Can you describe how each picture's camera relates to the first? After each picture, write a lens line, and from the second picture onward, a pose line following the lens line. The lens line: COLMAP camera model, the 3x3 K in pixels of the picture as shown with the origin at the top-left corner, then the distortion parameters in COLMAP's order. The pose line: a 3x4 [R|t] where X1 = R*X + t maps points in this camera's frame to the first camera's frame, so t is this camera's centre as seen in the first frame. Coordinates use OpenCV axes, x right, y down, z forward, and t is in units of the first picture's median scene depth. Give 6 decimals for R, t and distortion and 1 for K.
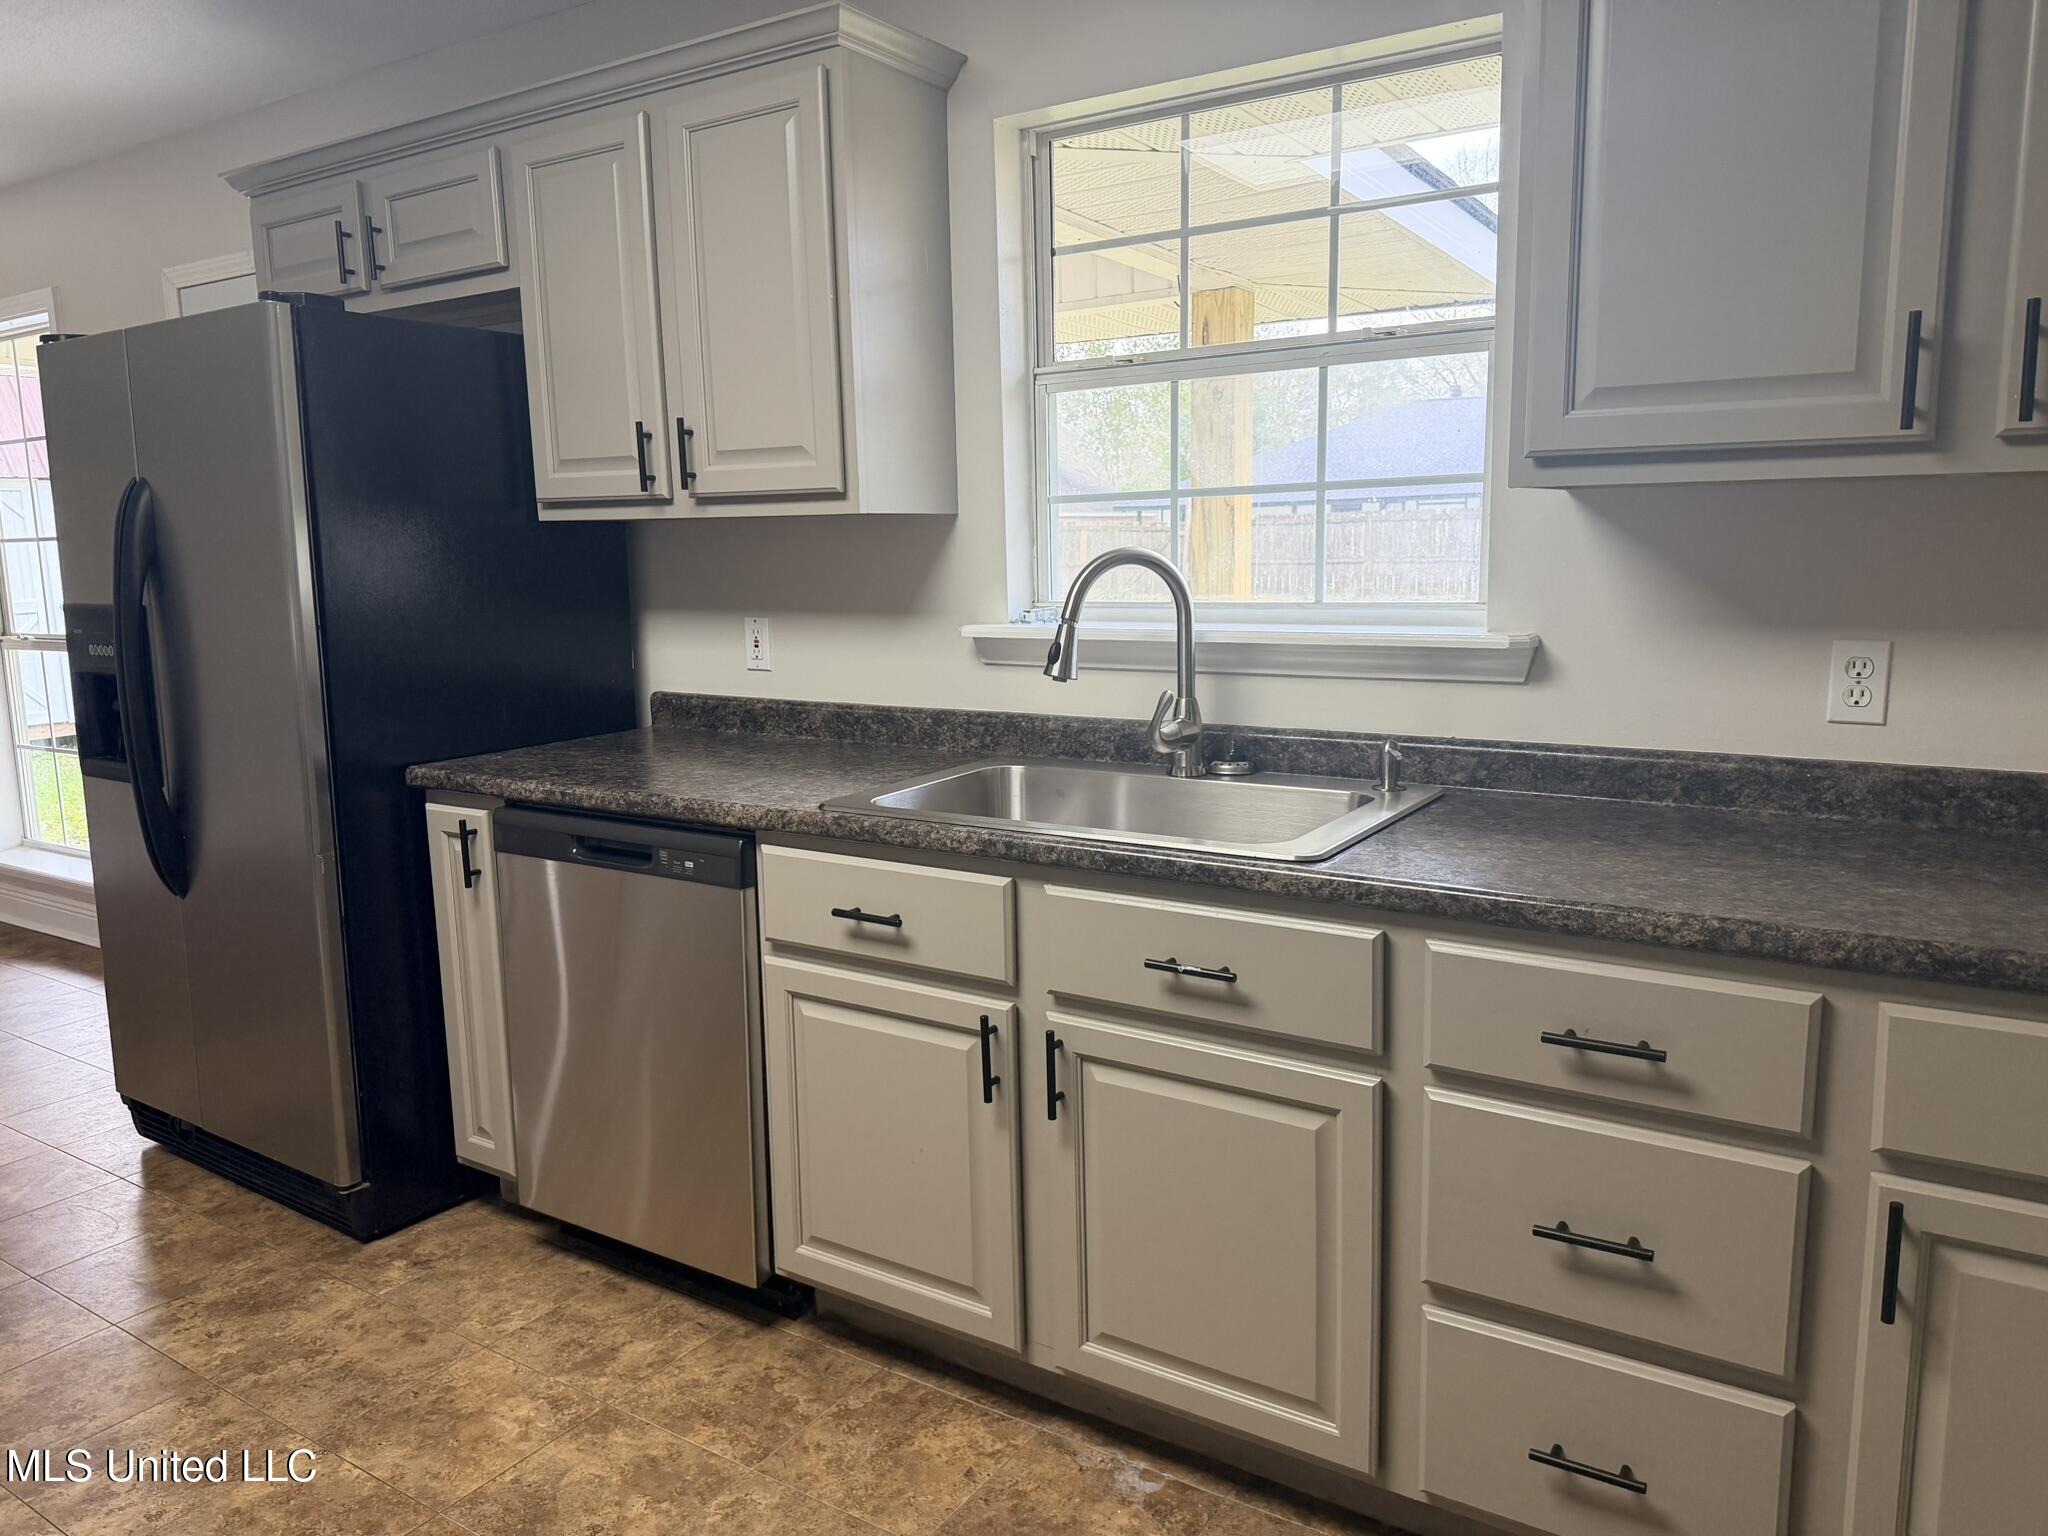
lens RADIAL K [[1419.7, 0, 1011.0], [0, 1419.7, 761.5], [0, 0, 1]] dist [0.046425, -0.050595]
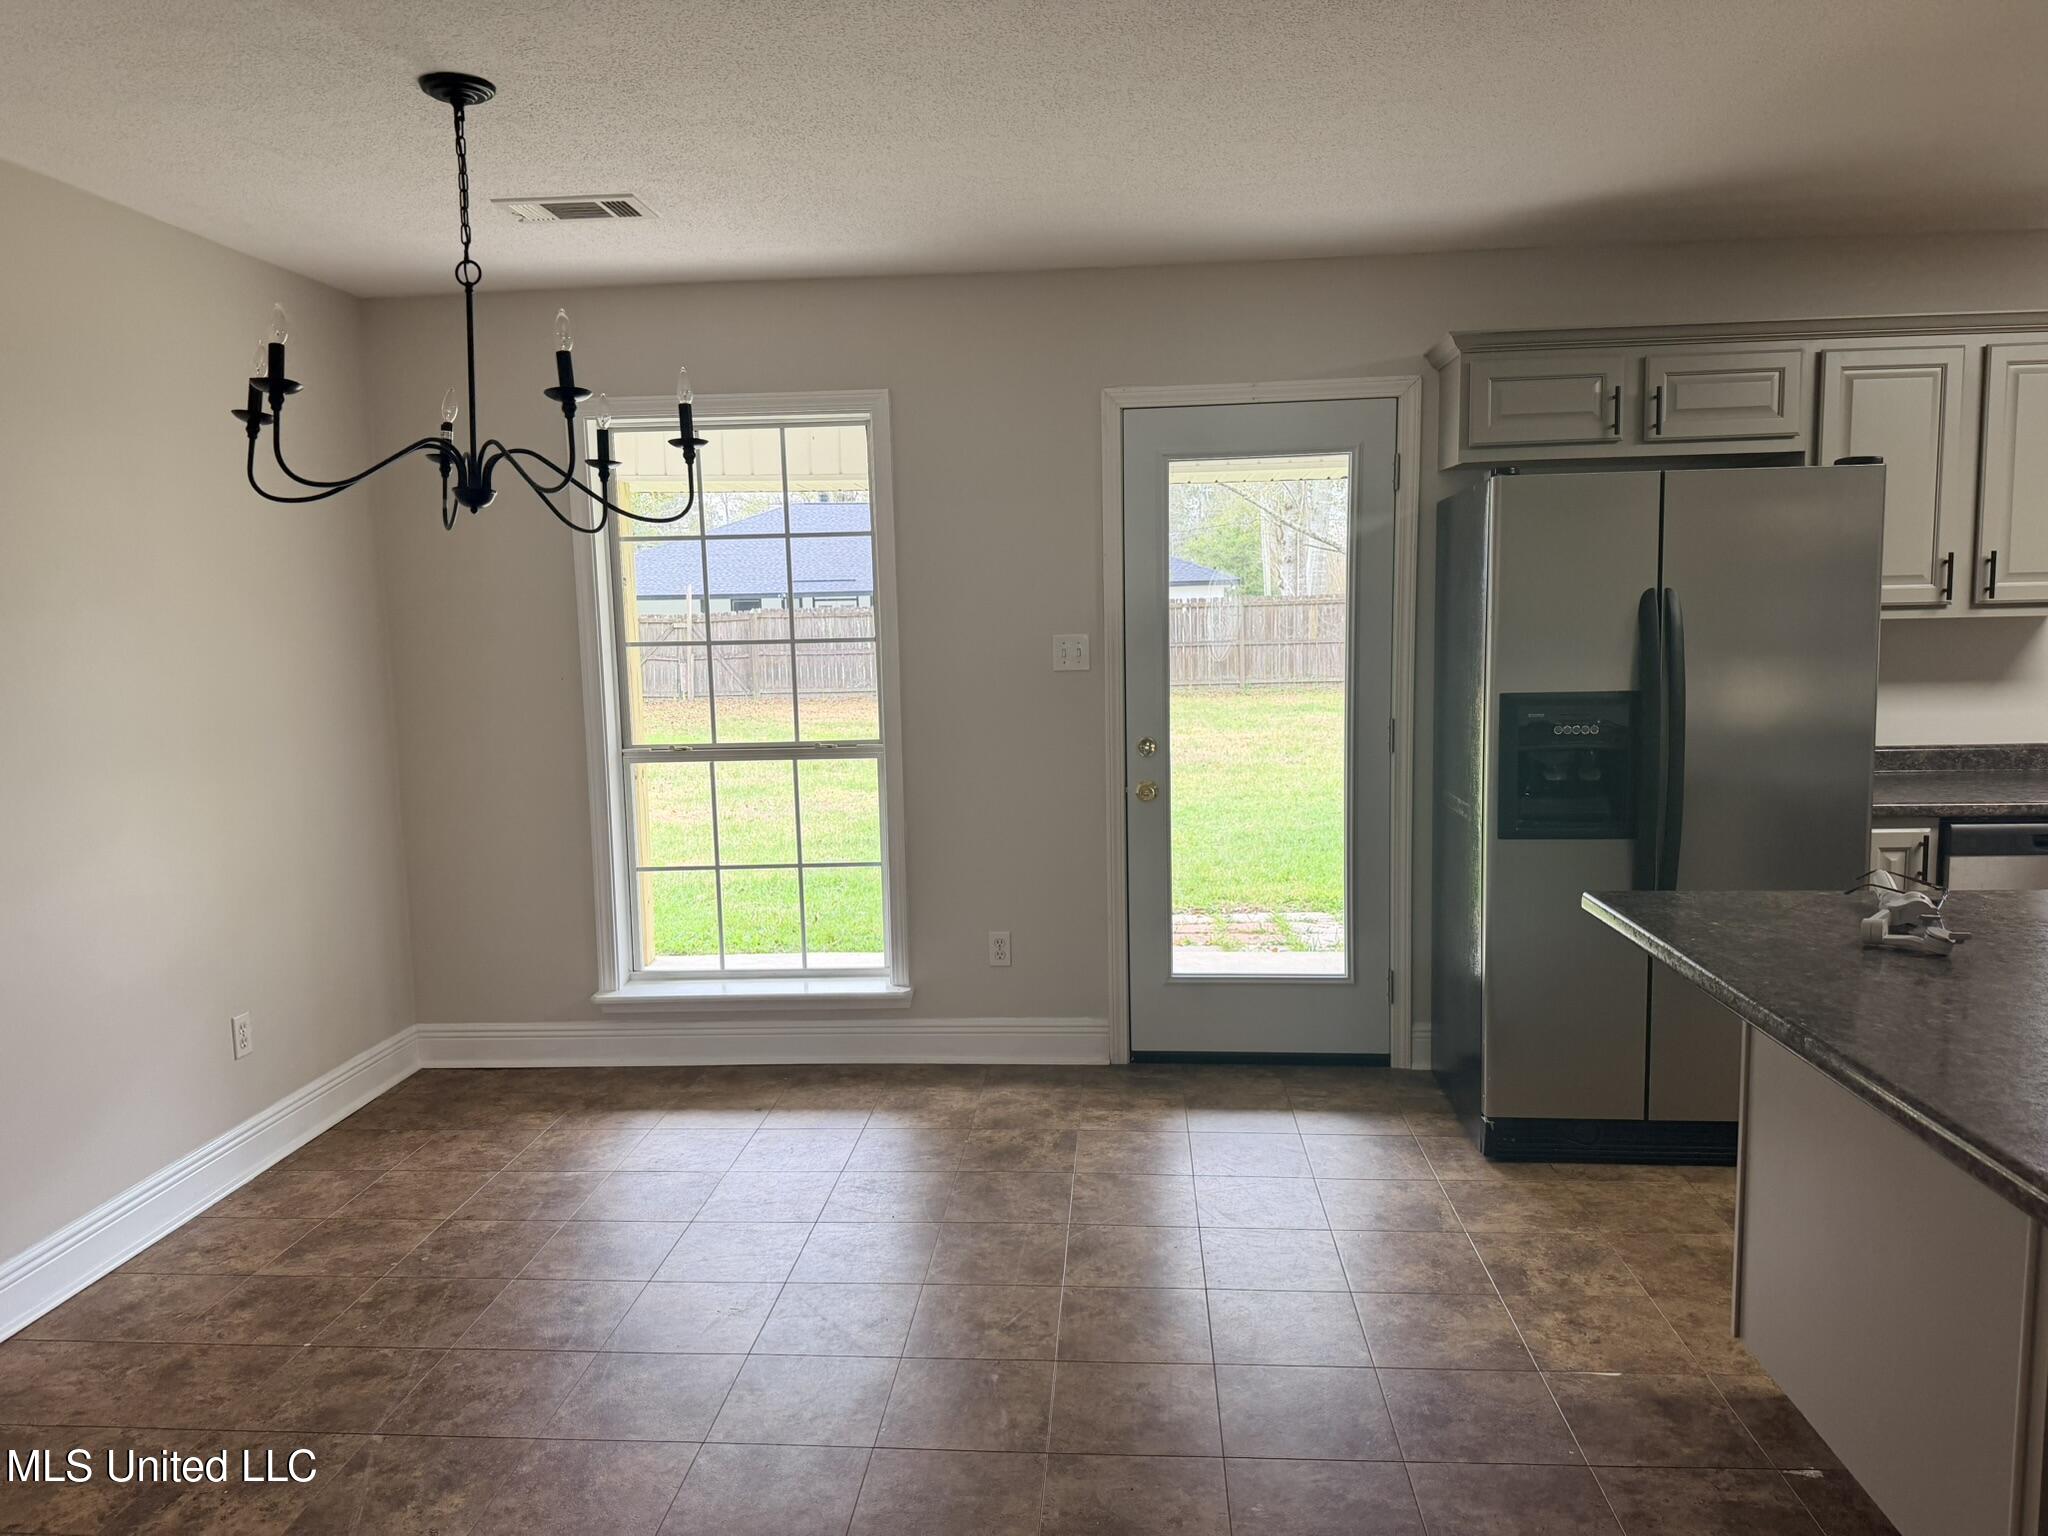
lens RADIAL K [[1419.7, 0, 1030.7], [0, 1419.7, 770.5], [0, 0, 1]] dist [0.046425, -0.050595]
pose [[0.873614, -0.055290, 0.483468, -1.834238], [0.080109, 0.996310, -0.030816, -0.049544], [-0.479980, 0.065651, 0.874820, 0.196090]]
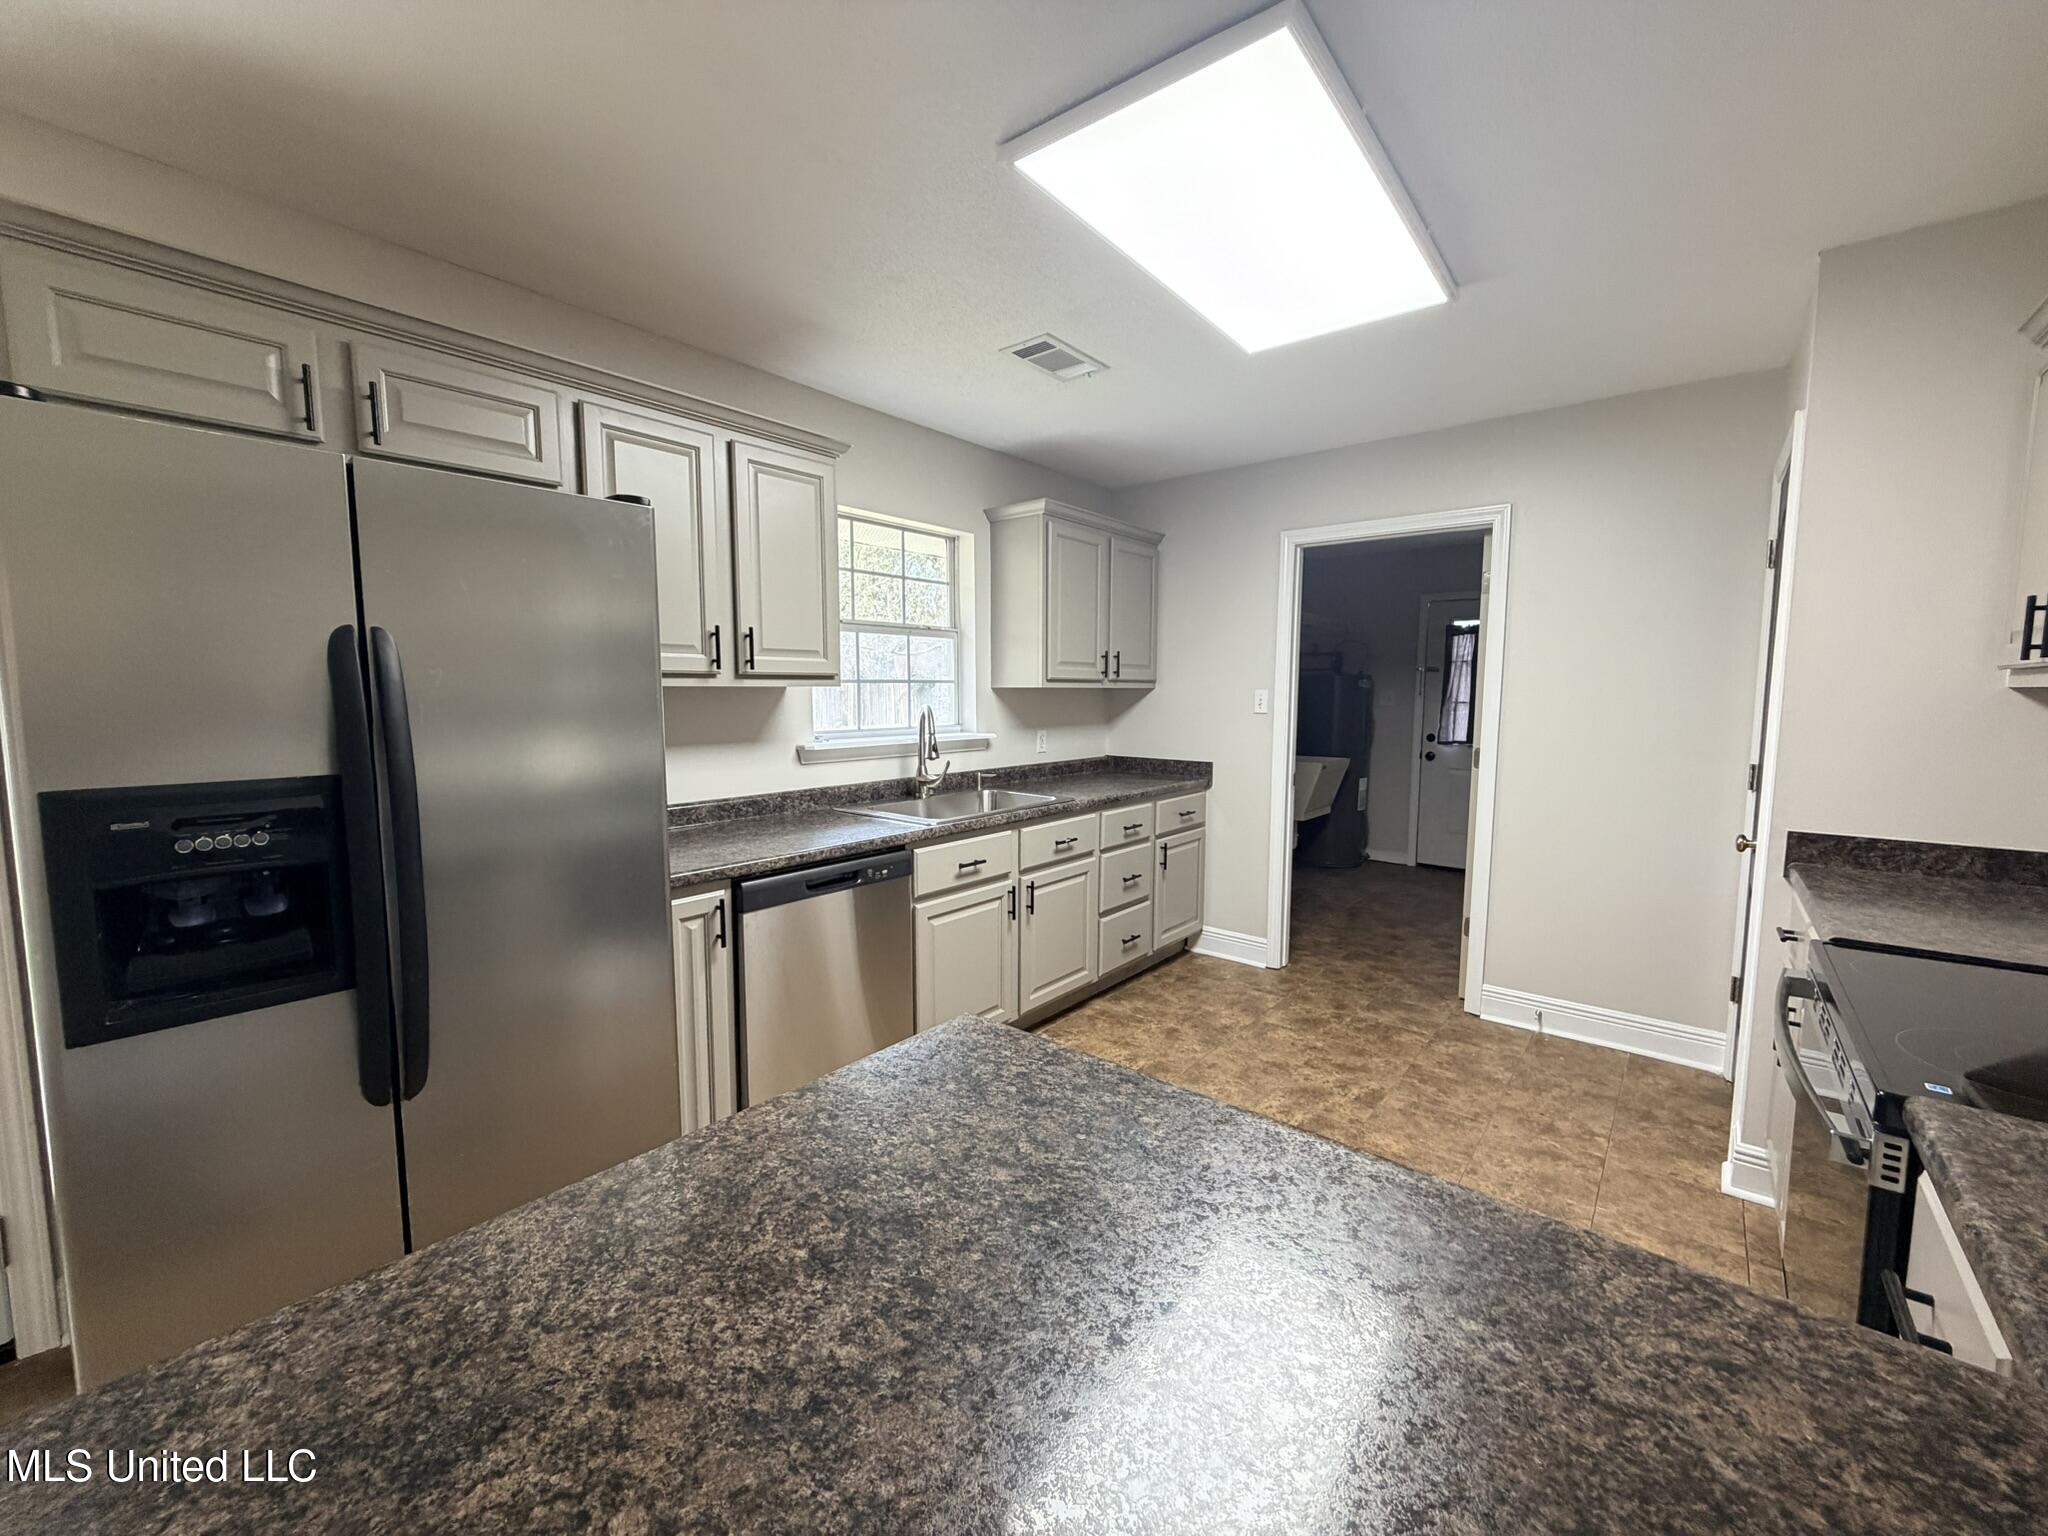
lens RADIAL K [[818.6, 0, 1019.4], [0, 818.6, 763.1], [0, 0, 1]] dist [0.001158, 0.001007]
pose [[0.116798, -0.068697, 0.990777, -1.144508], [0.152851, 0.986963, 0.050414, -0.087341], [-0.981323, 0.145553, 0.125776, 0.601216]]
